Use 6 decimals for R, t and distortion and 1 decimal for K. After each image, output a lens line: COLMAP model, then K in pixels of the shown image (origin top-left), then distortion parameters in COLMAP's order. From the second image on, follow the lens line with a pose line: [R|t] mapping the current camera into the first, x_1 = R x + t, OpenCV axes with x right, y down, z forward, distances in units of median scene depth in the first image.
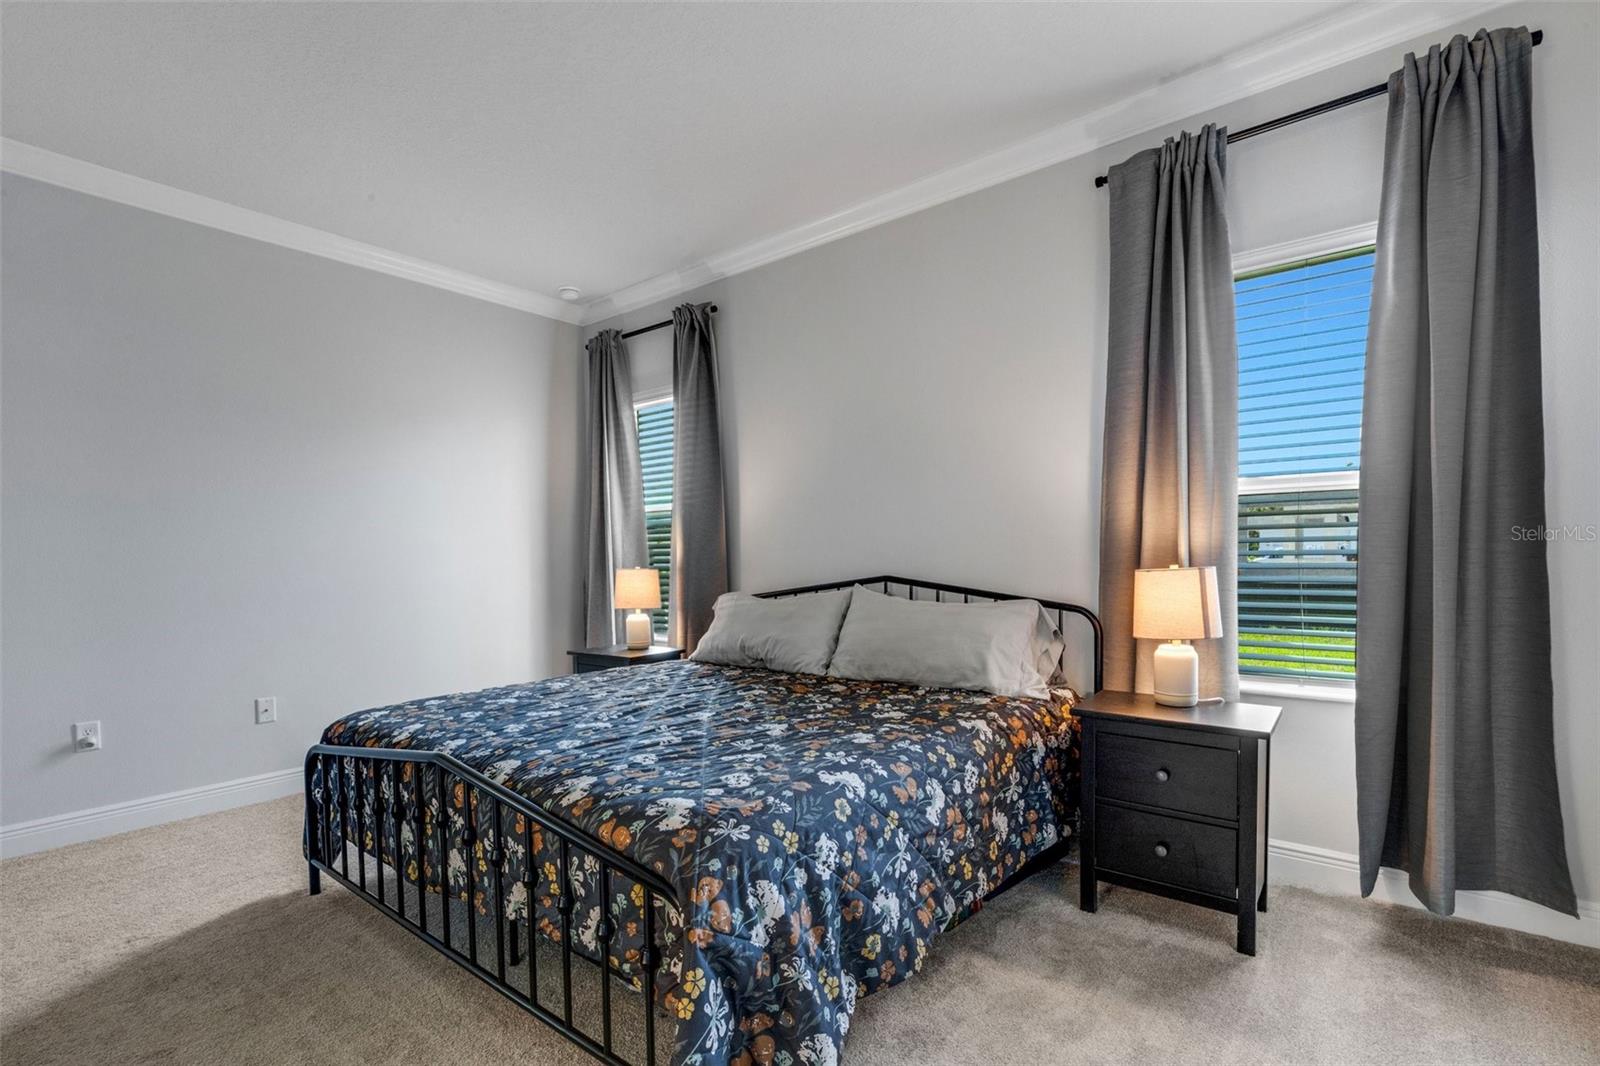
lens RADIAL K [[796.0, 0, 720.6], [0, 796.0, 570.2], [0, 0, 1]] dist [0.002471, 0.001314]
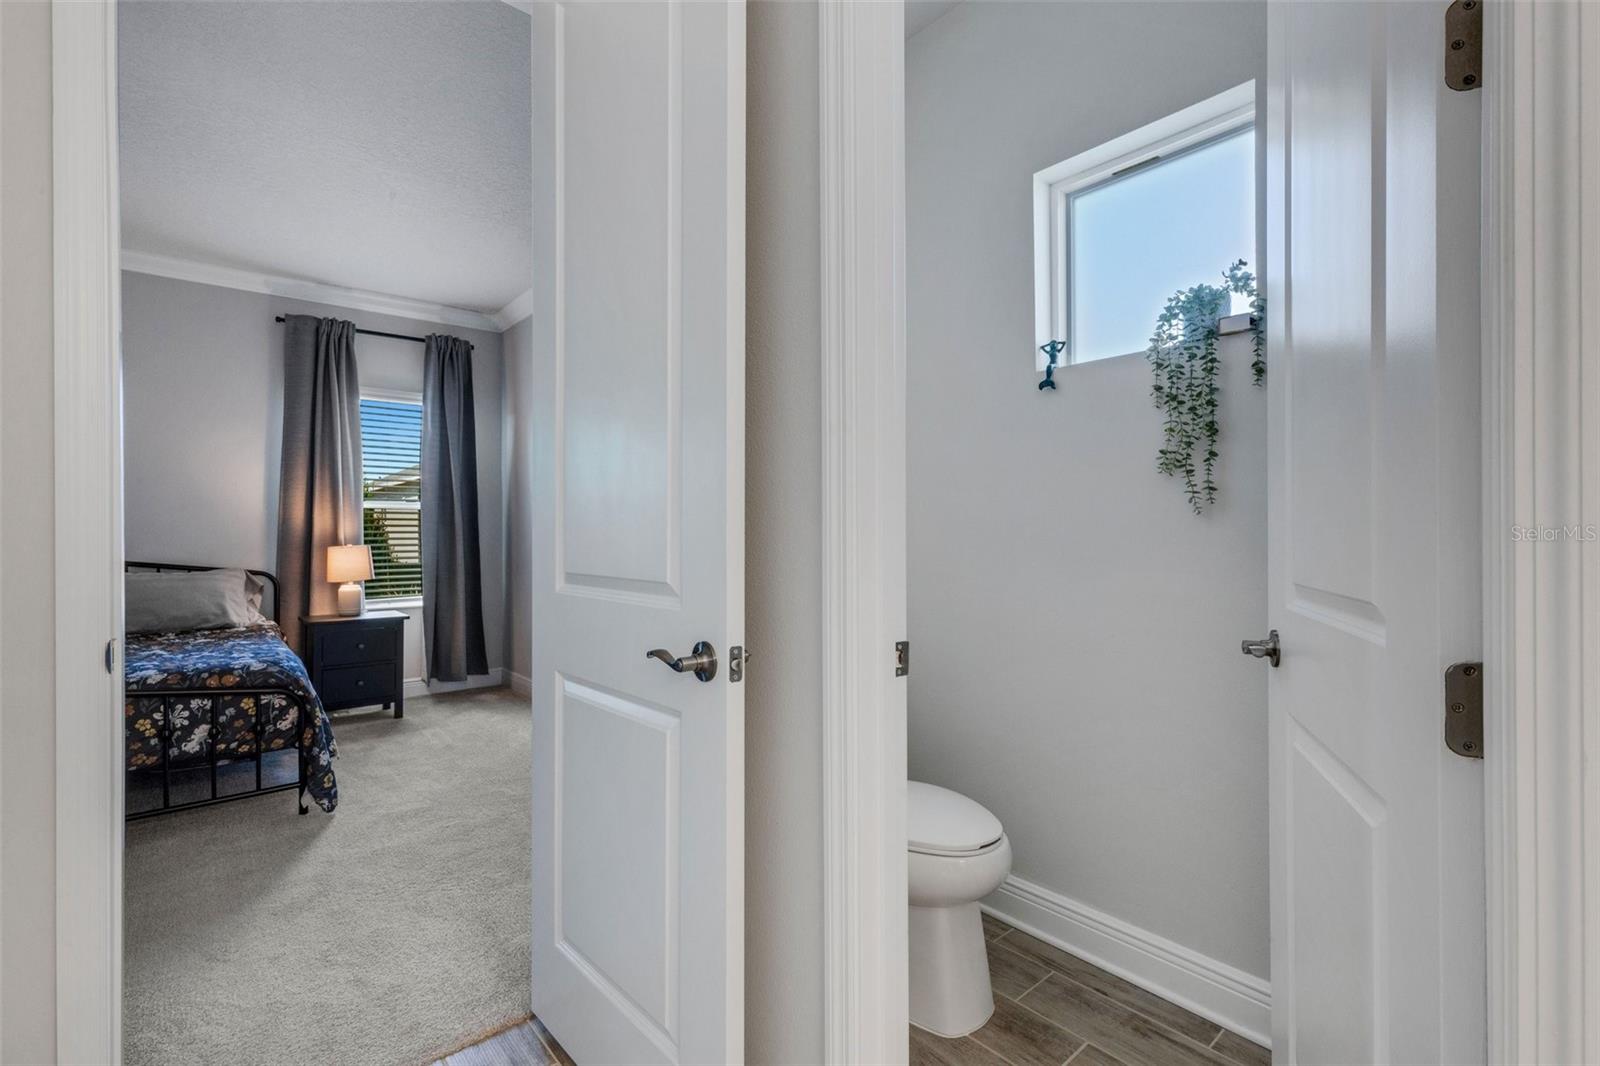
lens RADIAL K [[731.5, 0, 802.8], [0, 731.5, 538.1], [0, 0, 1]] dist [0.000641, 0.000614]
pose [[0.192008, 0.006908, 0.981369, -1.055485], [0.022474, 0.999682, -0.011433, 0.023437], [-0.981136, 0.024250, 0.191792, -0.485505]]
